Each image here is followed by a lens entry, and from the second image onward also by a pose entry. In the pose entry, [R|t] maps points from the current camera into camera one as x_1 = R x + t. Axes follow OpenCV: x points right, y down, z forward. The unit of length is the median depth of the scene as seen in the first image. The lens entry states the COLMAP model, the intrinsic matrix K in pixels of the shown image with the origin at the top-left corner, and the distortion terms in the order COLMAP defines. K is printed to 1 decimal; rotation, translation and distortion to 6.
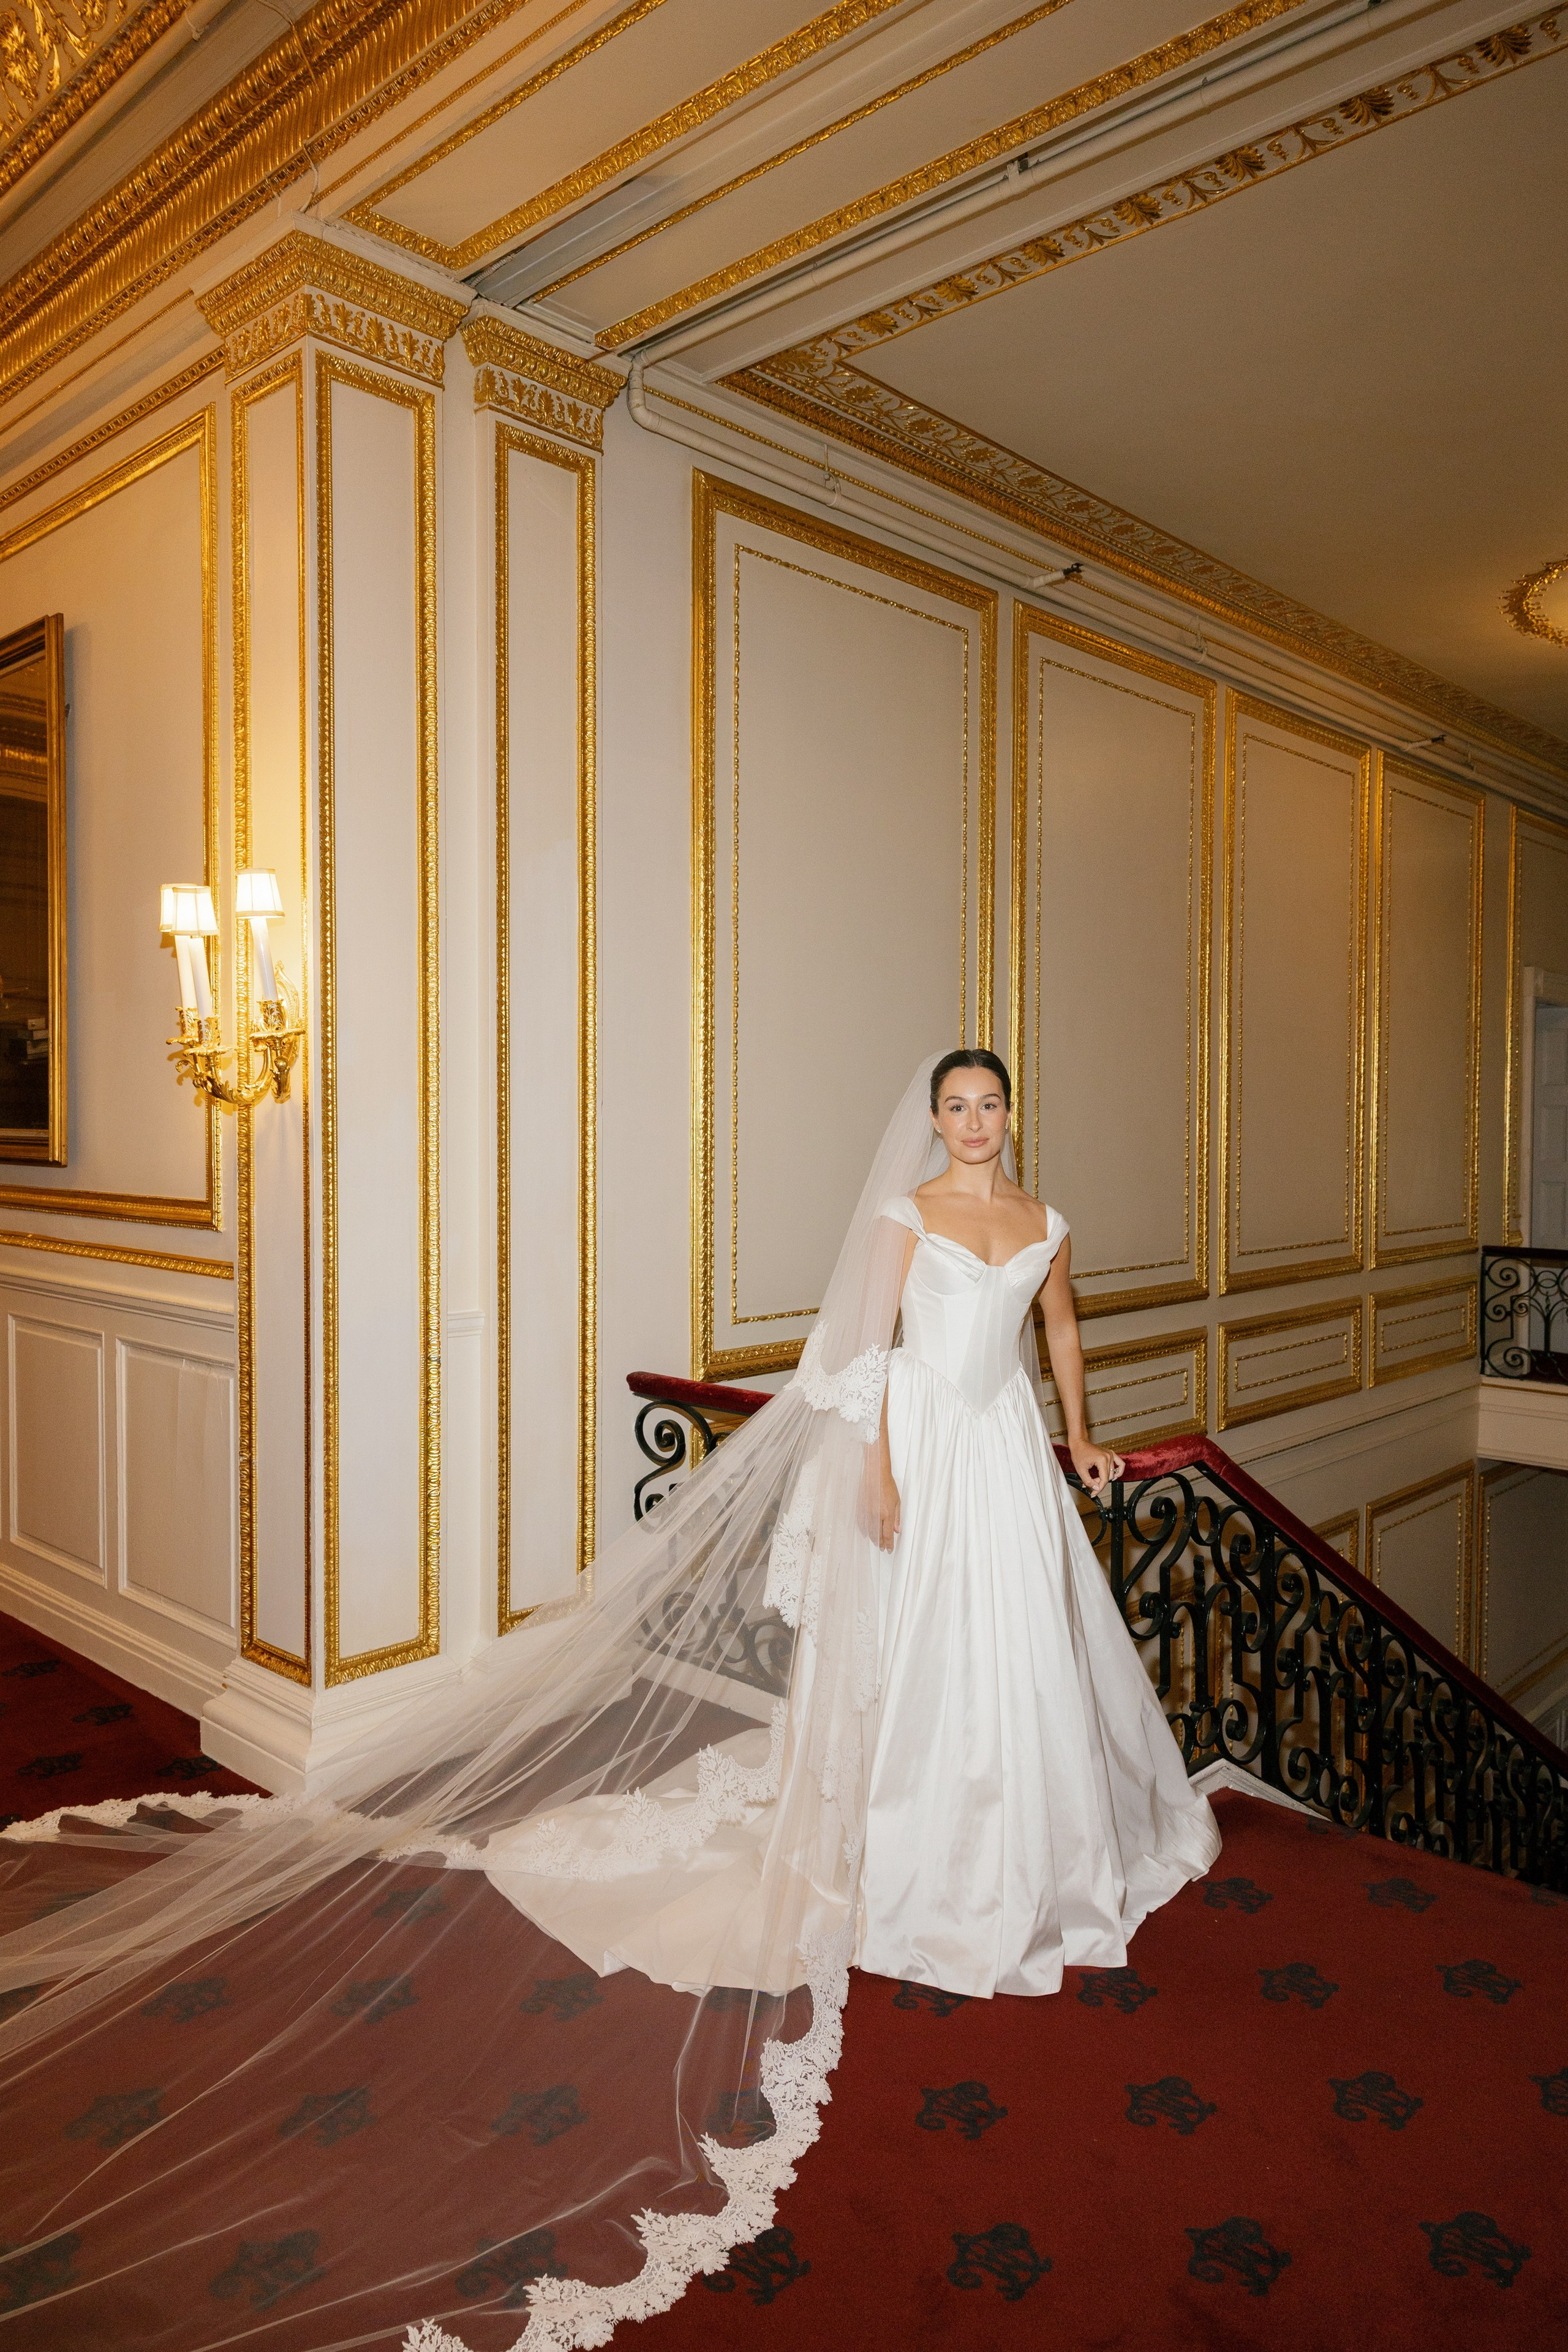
lens RADIAL K [[1953.5, 0, 692.4], [0, 1953.5, 1182.4], [0, 0, 1]] dist [0.015748, -0.000289]
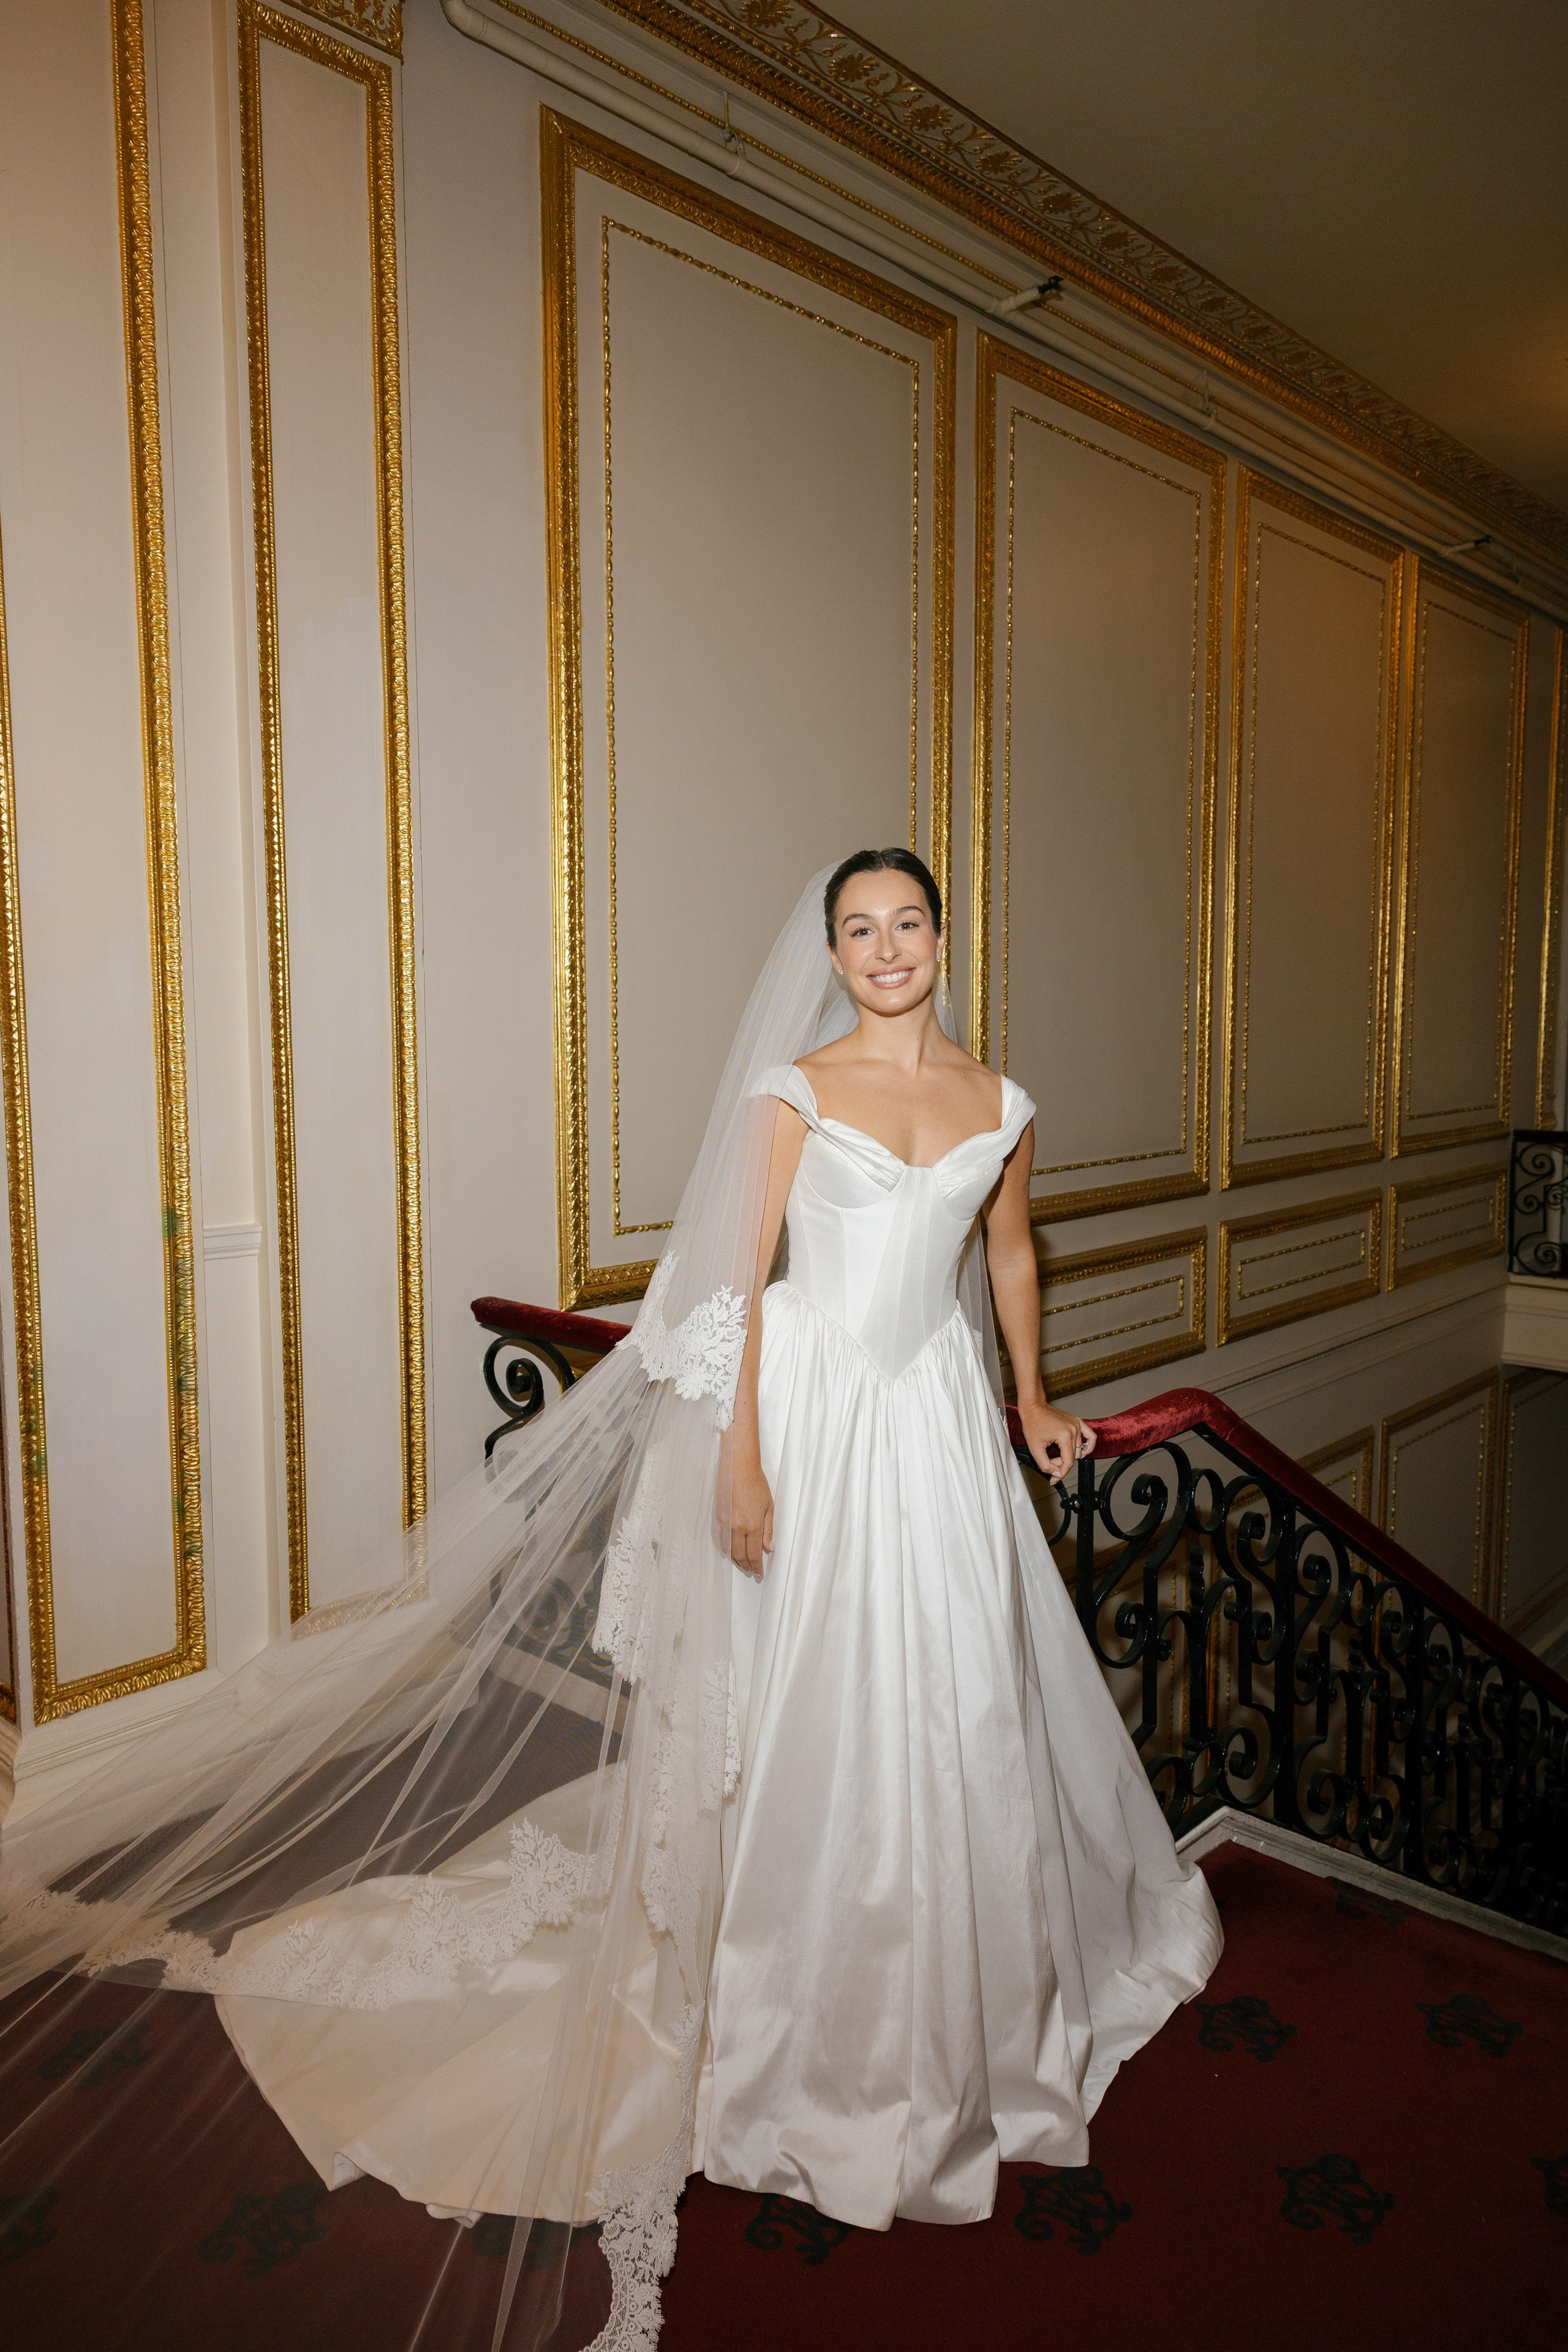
lens RADIAL K [[1558.6, 0, 777.8], [0, 1558.6, 1173.3], [0, 0, 1]] dist [0.004731, -0.001579]
pose [[0.999976, -0.004196, -0.005510, 0.091520], [0.004521, 0.998173, 0.060258, 0.009498], [0.005247, -0.060282, 0.998168, 0.368618]]
